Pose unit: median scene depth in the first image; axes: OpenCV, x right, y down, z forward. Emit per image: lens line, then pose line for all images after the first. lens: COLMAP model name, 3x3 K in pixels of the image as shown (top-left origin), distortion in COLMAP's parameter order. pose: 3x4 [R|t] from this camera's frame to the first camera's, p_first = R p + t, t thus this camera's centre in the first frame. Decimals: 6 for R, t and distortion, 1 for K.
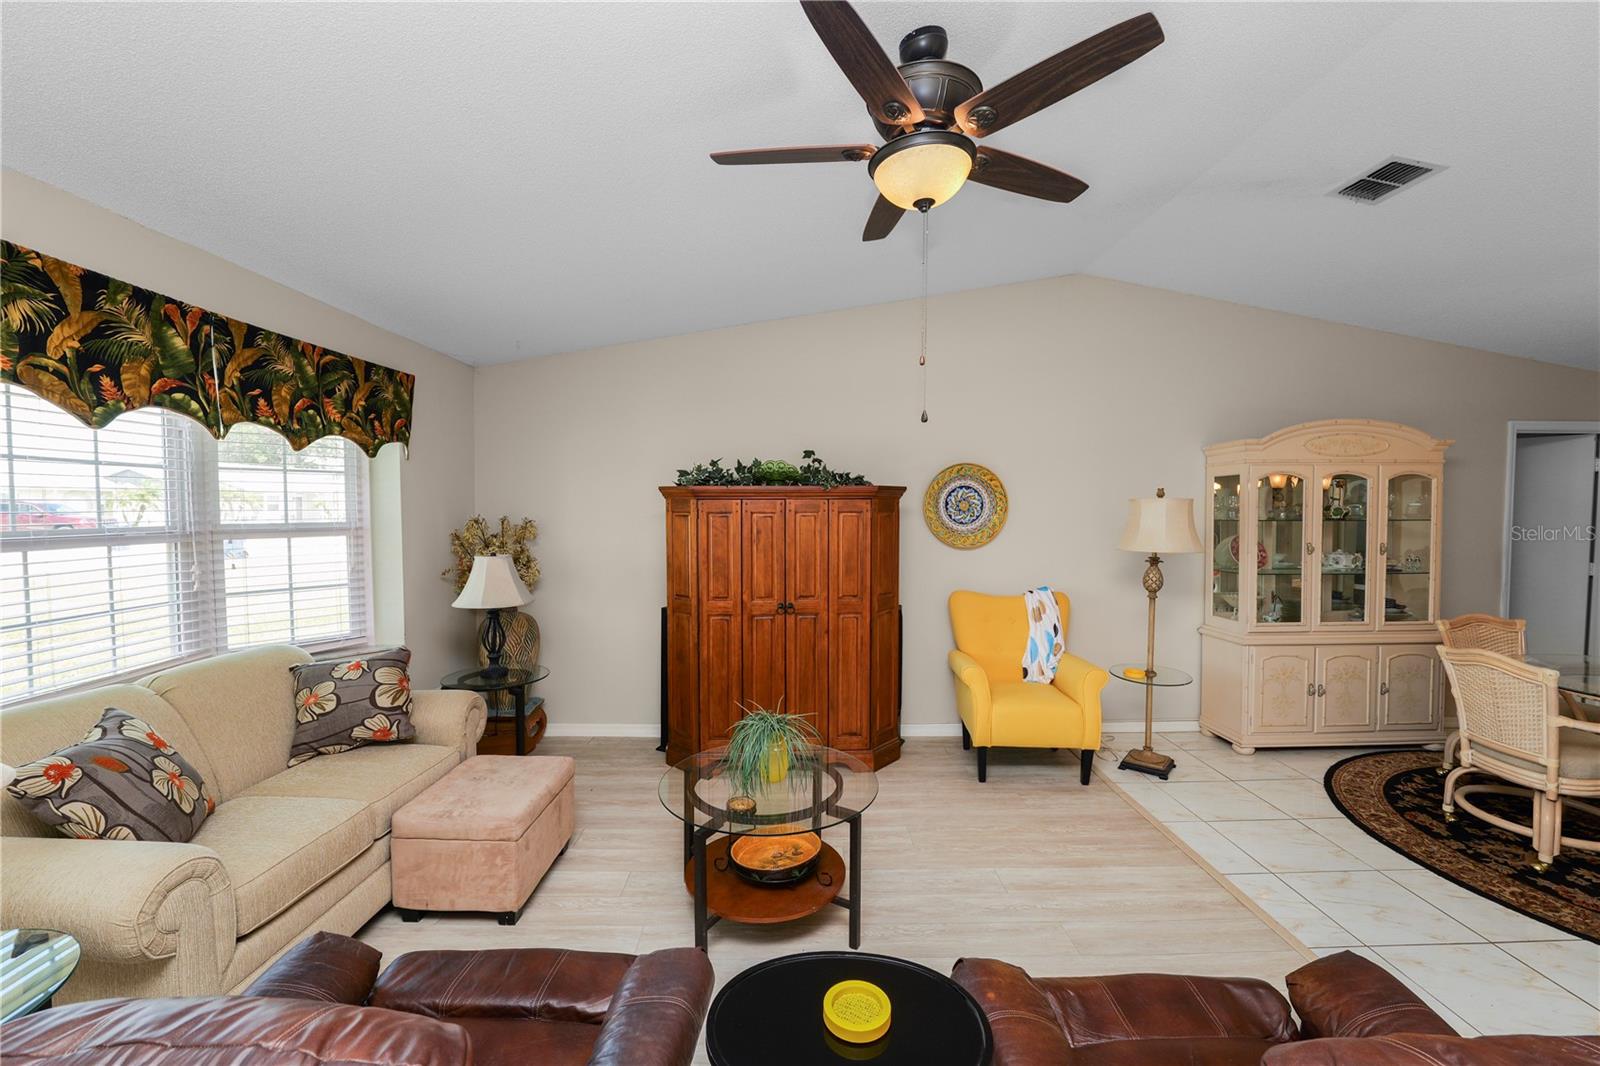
lens RADIAL K [[651.9, 0, 804.6], [0, 651.9, 533.0], [0, 0, 1]] dist [-0.013265, 0.001191]
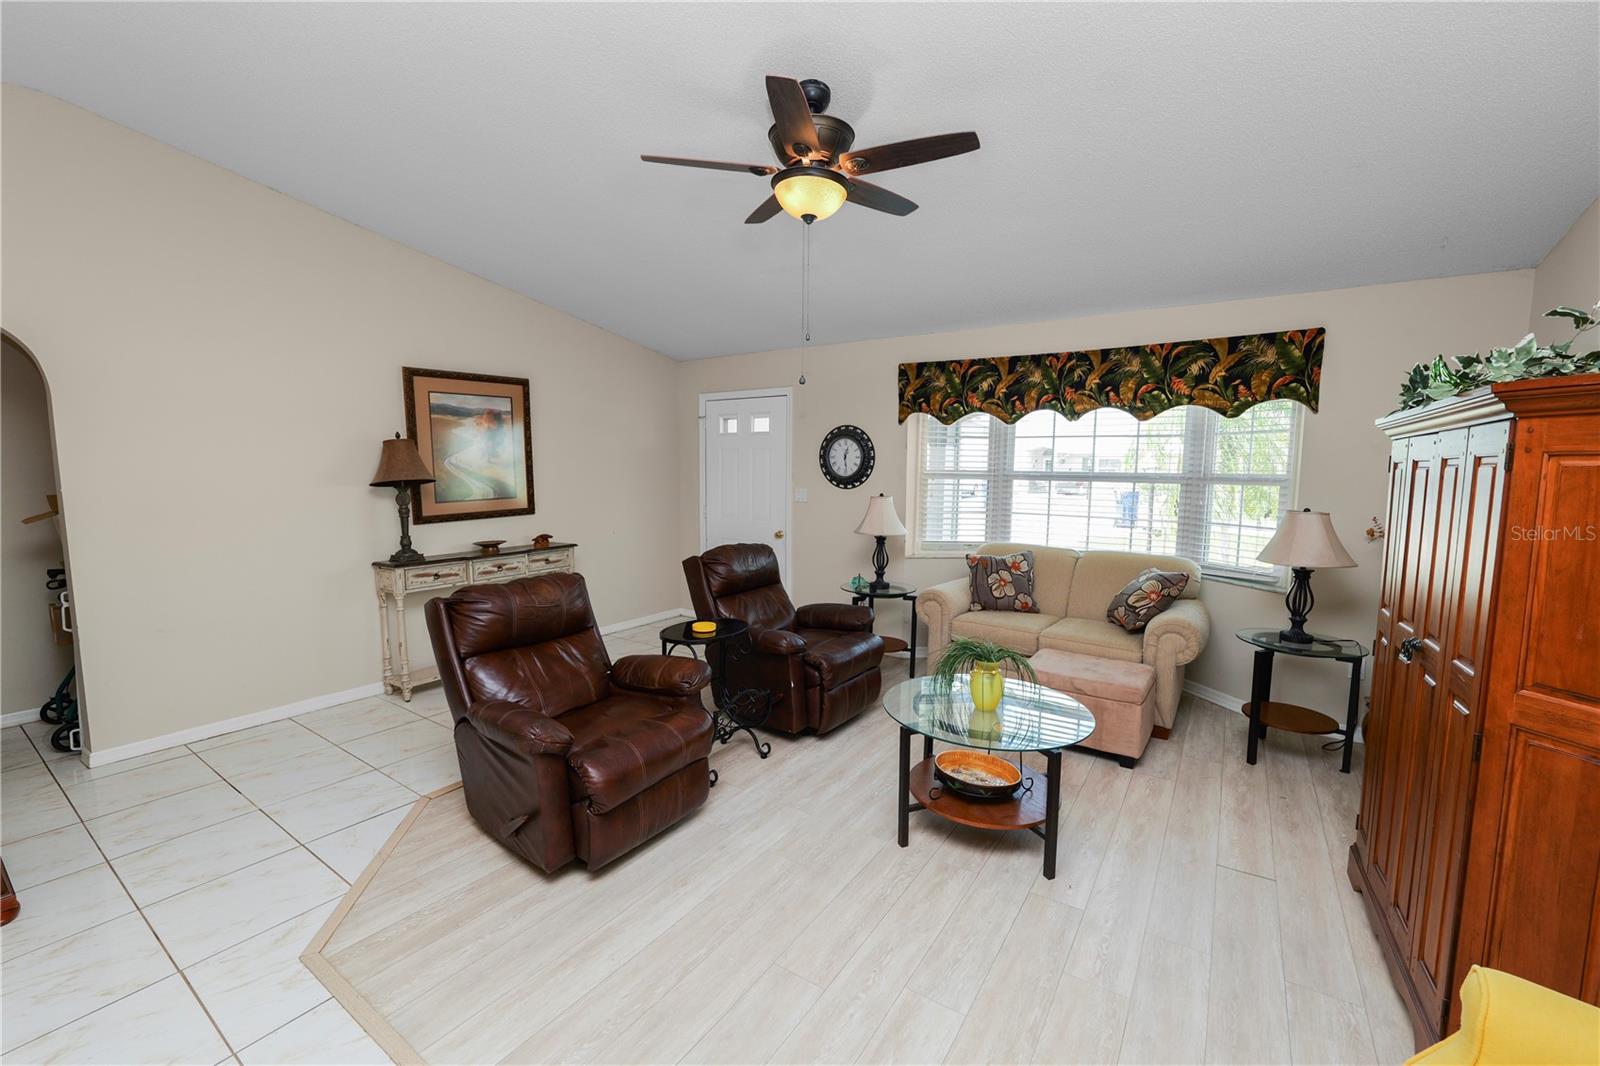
lens RADIAL K [[651.9, 0, 796.5], [0, 651.9, 530.8], [0, 0, 1]] dist [-0.013265, 0.001191]
pose [[-0.577842, 0.070294, -0.813116, 0.816830], [-0.047403, 0.991711, 0.119421, -0.016265], [0.814771, 0.107550, -0.569721, 1.111049]]
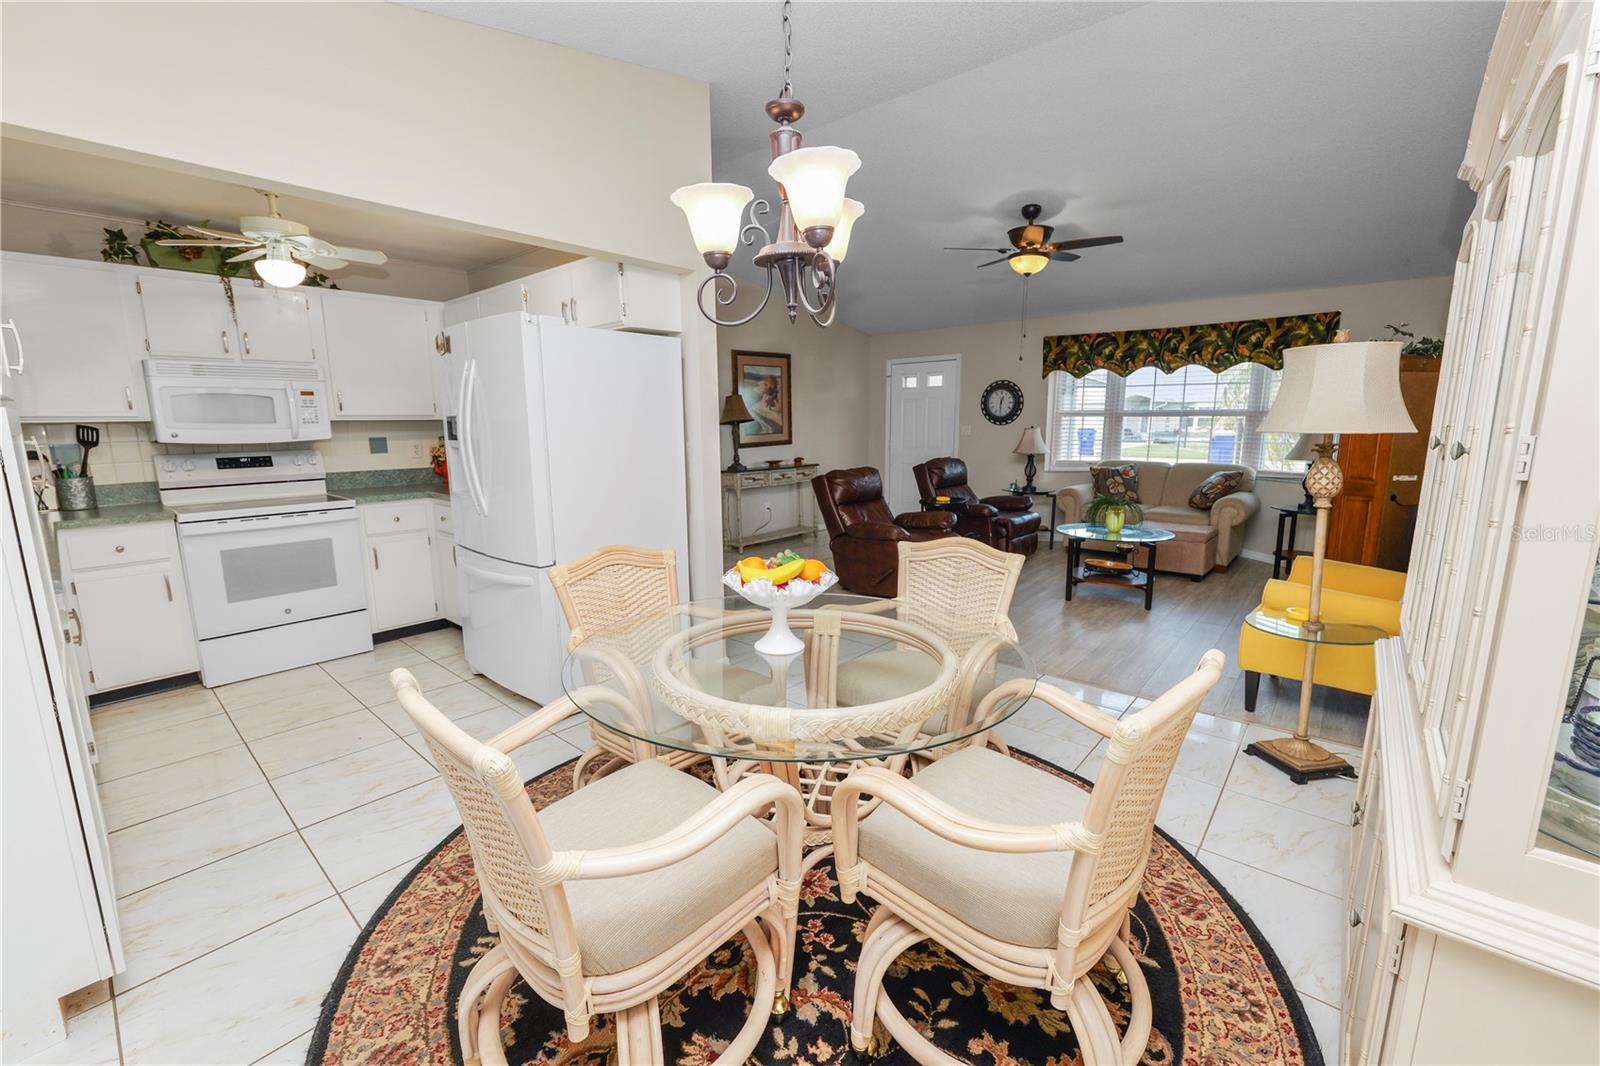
lens RADIAL K [[651.9, 0, 798.4], [0, 651.9, 531.9], [0, 0, 1]] dist [-0.013265, 0.001191]
pose [[-0.667236, 0.123549, -0.734528, 1.734262], [-0.029067, 0.981077, 0.191423, 0.021750], [0.744279, 0.149075, -0.651019, 1.325945]]
